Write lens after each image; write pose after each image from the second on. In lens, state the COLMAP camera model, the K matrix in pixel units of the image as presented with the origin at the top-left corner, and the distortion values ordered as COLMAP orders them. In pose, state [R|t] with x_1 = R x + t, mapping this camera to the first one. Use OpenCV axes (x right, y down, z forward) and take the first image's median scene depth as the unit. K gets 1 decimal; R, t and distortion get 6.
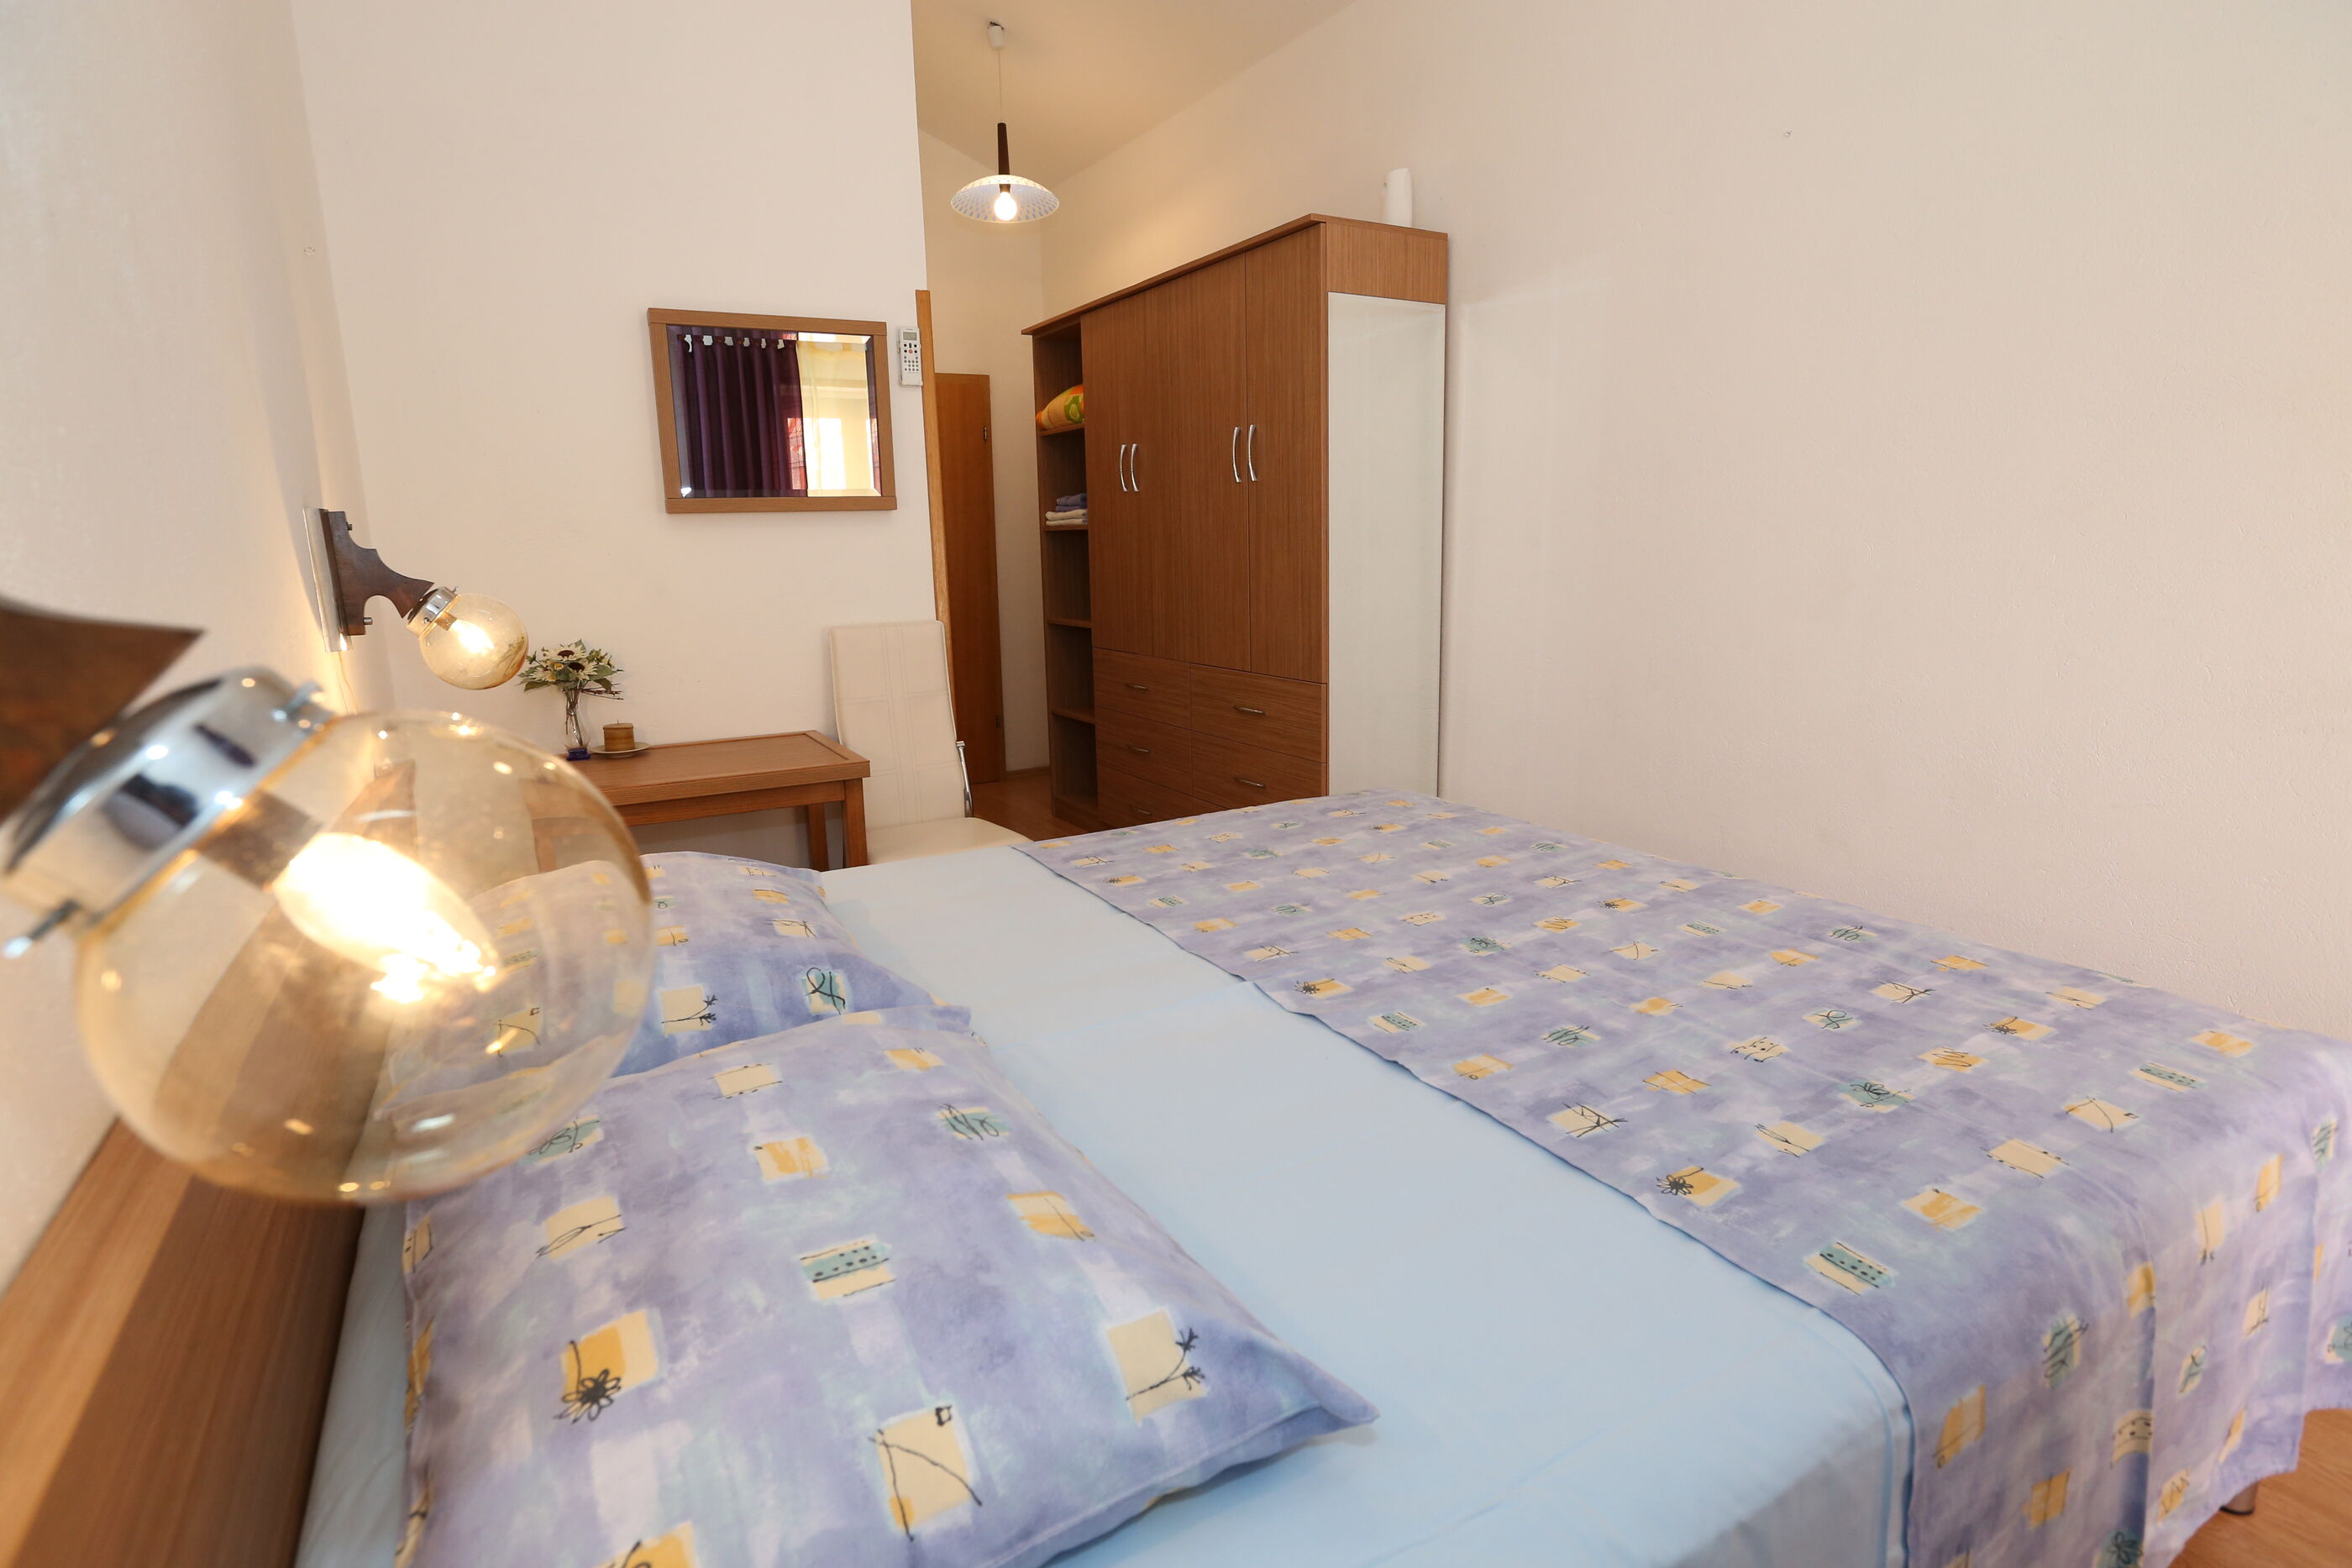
lens RADIAL K [[1154.8, 0, 1154.7], [0, 1154.8, 769.2], [0, 0, 1]] dist [-0.041512, 0.019305]
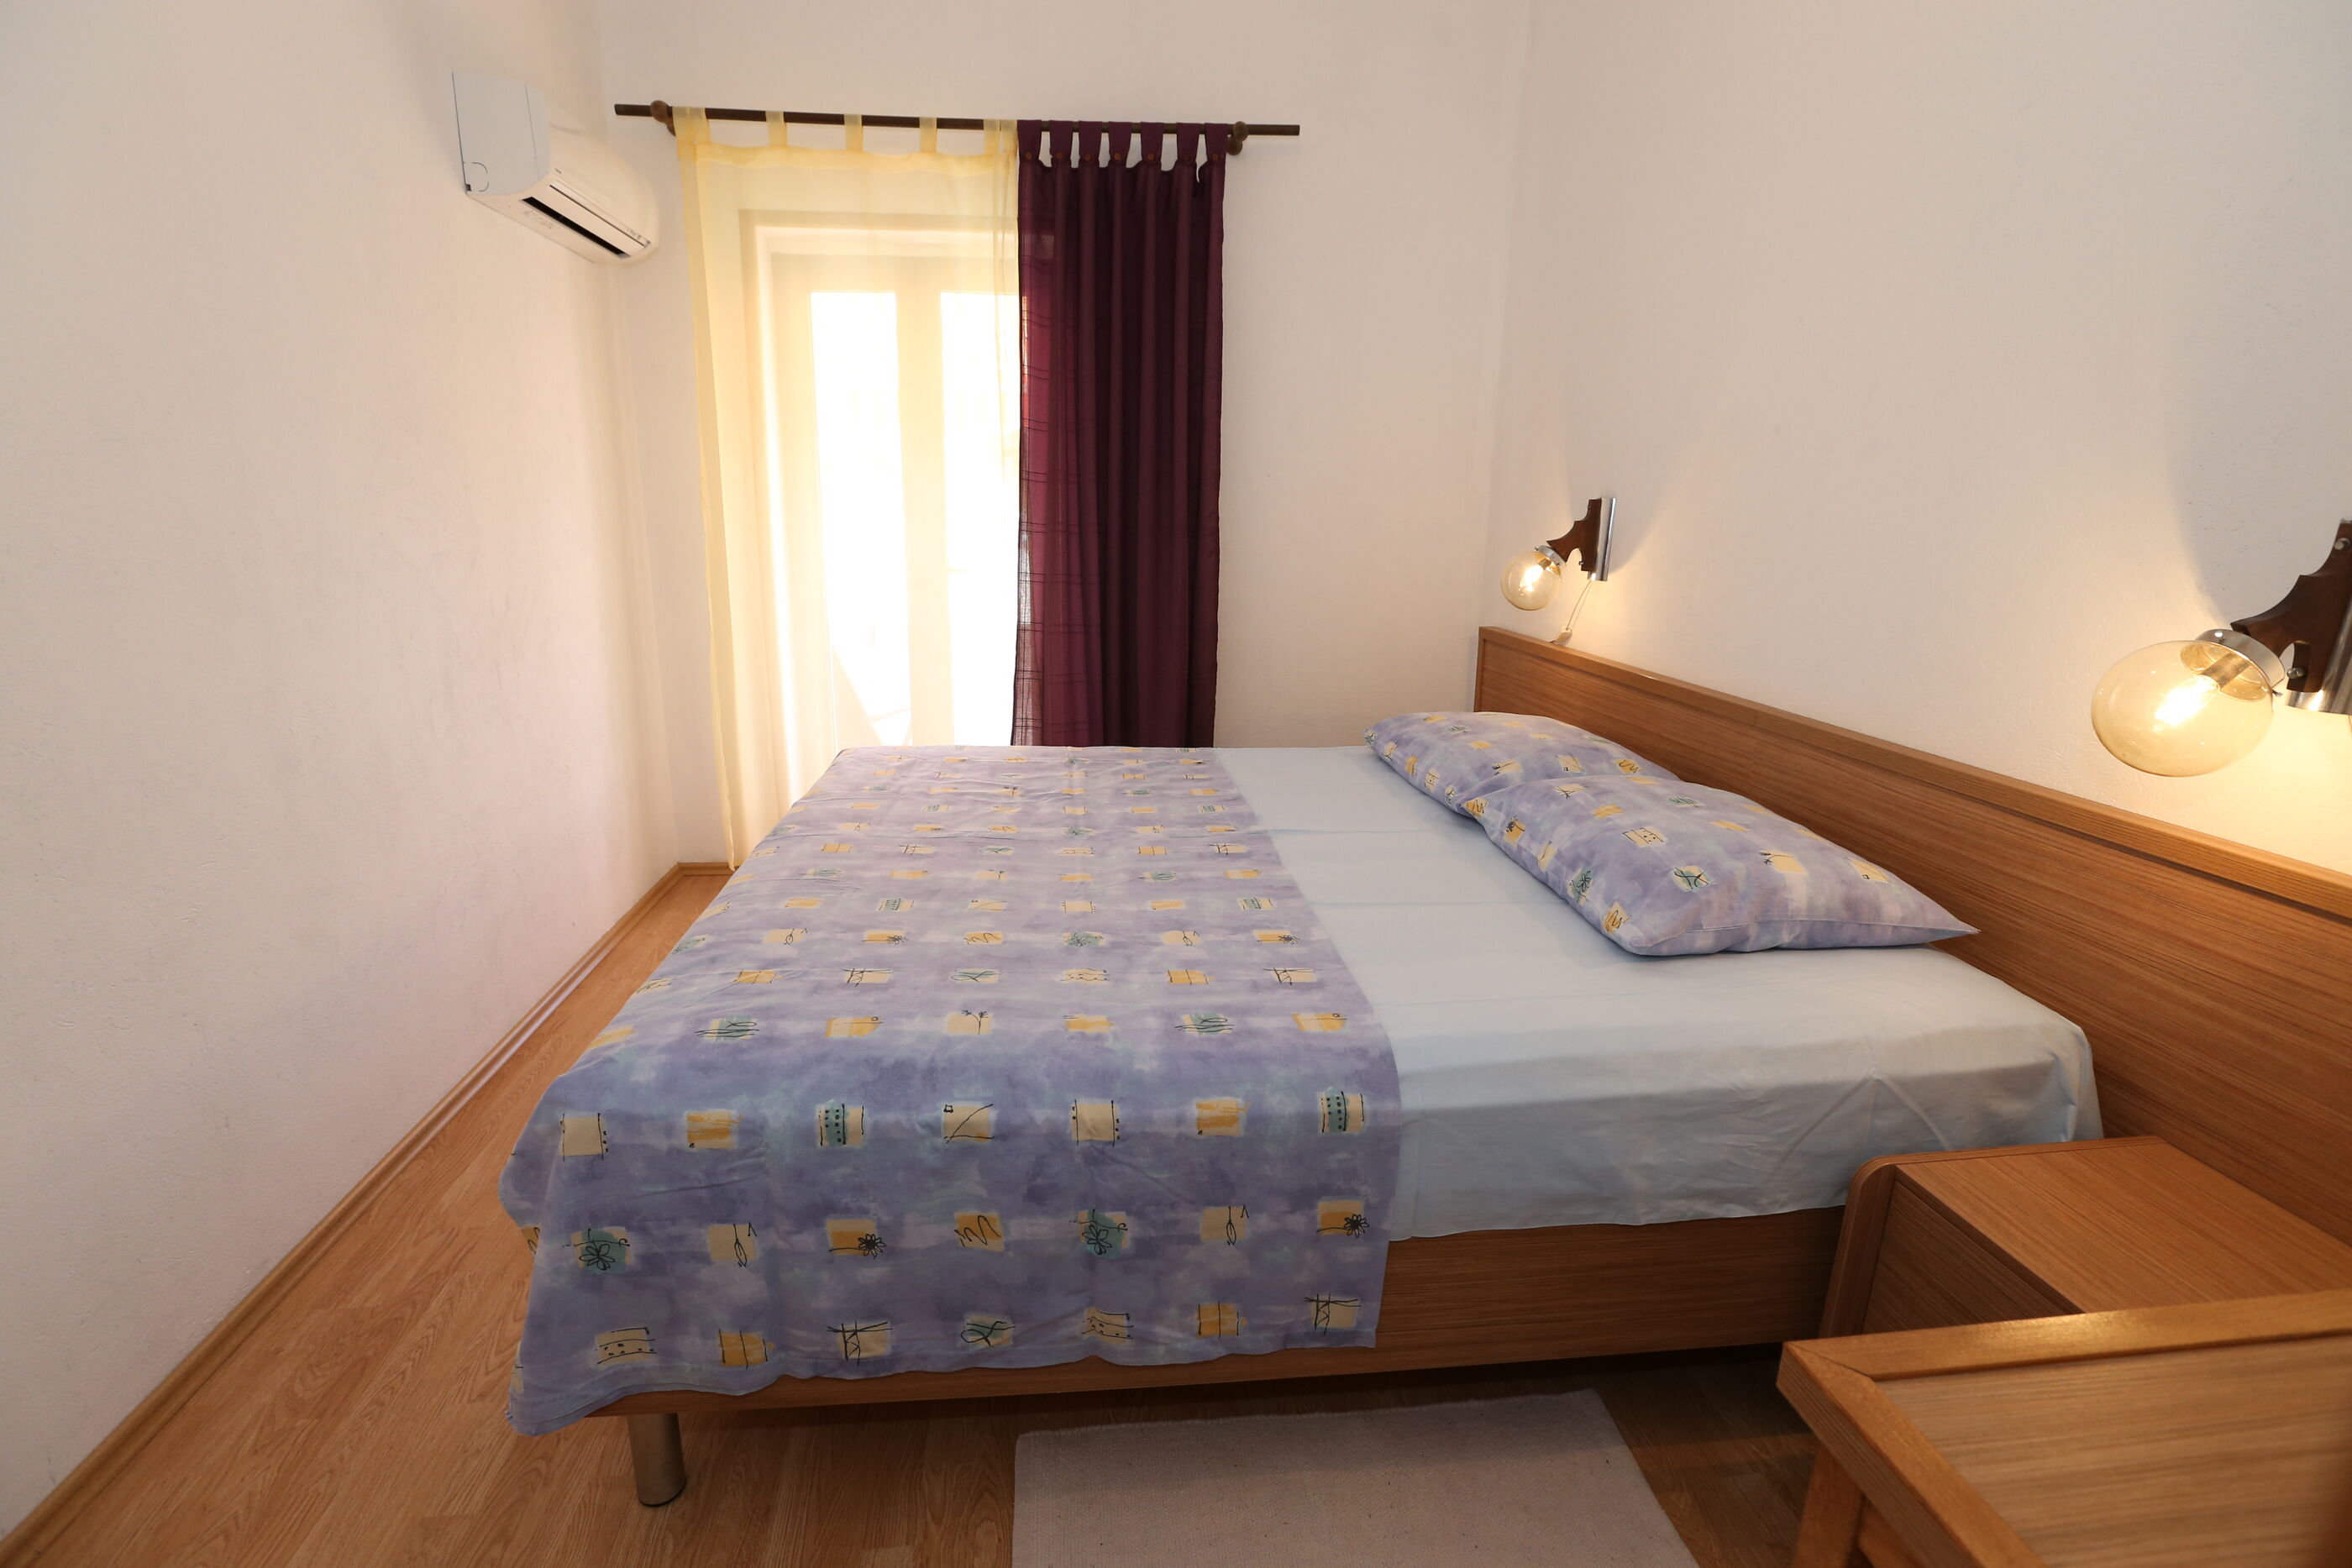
lens RADIAL K [[1106.6, 0, 1176.0], [0, 1106.6, 784.0], [0, 0, 1]] dist [-0.050236, 0.019998]
pose [[-0.922534, -0.095491, 0.373916, -0.336620], [0.074276, 0.906854, 0.414849, -0.471987], [-0.378701, 0.410485, -0.829510, 2.183938]]
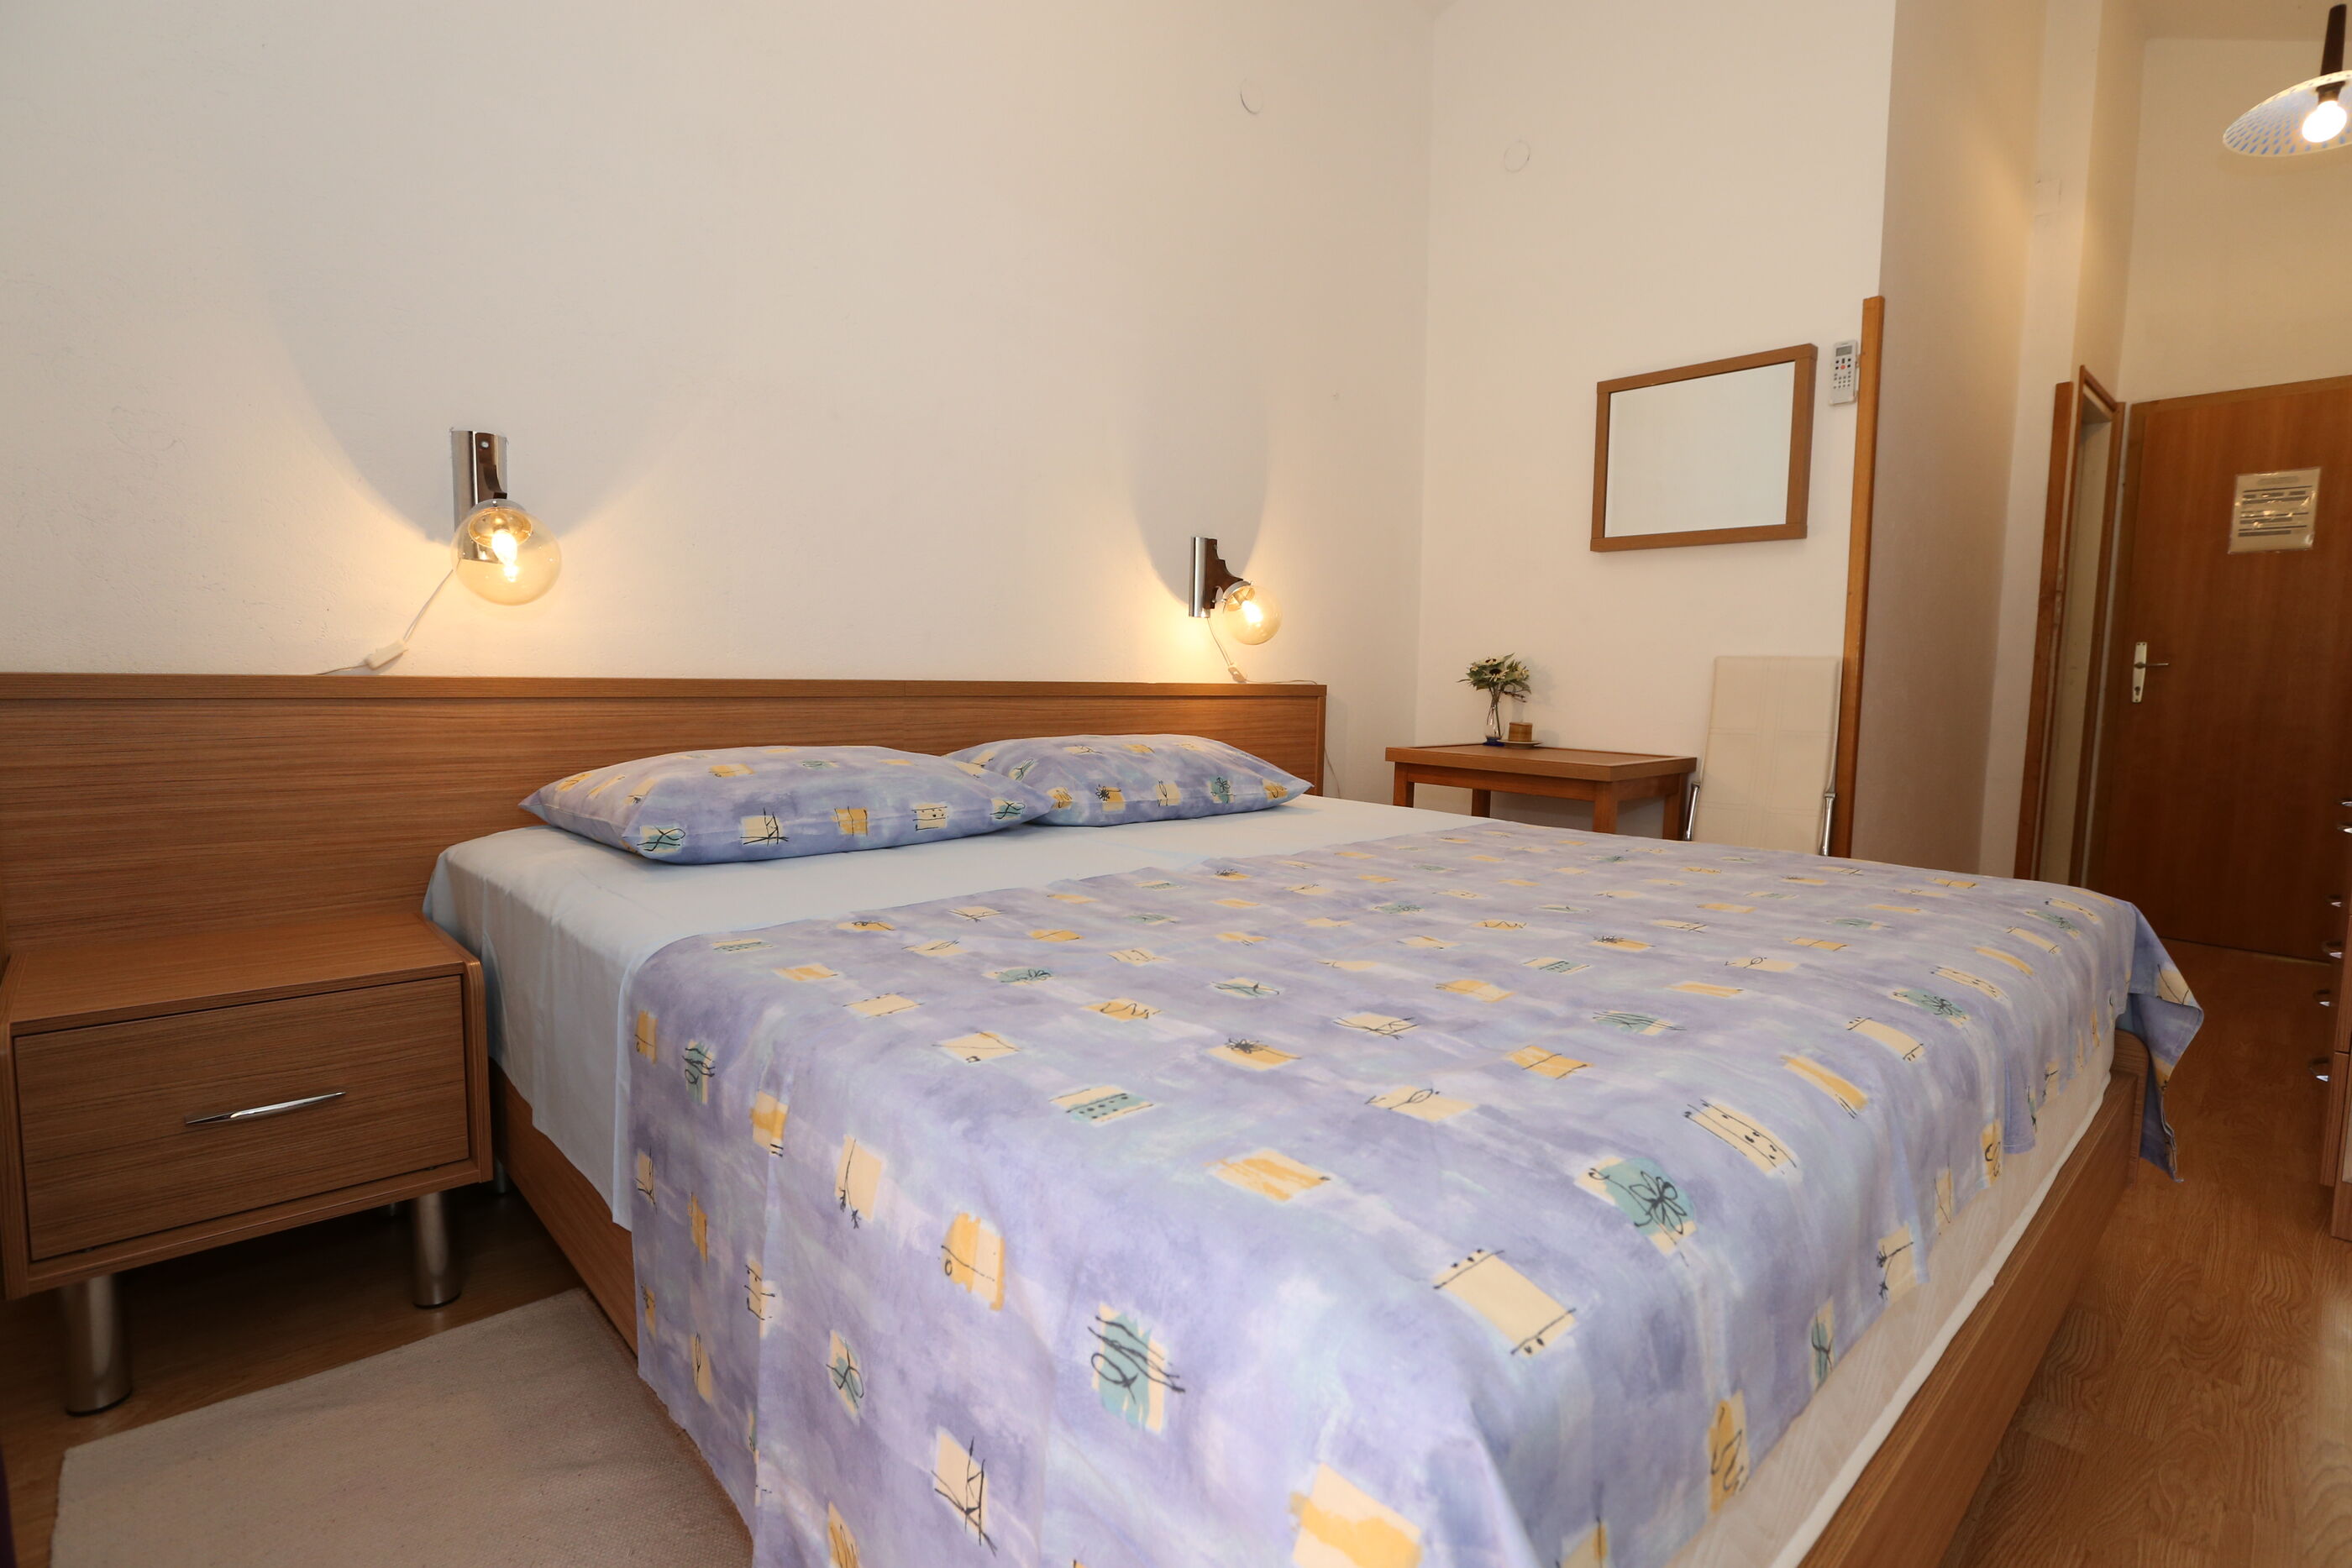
lens RADIAL K [[1114.2, 0, 1174.7], [0, 1114.2, 783.1], [0, 0, 1]] dist [-0.054001, 0.023861]
pose [[0.235801, 0.119593, -0.964415, 1.122595], [-0.213182, 0.974592, 0.068732, 0.042100], [0.948131, 0.189388, 0.255305, 0.655023]]
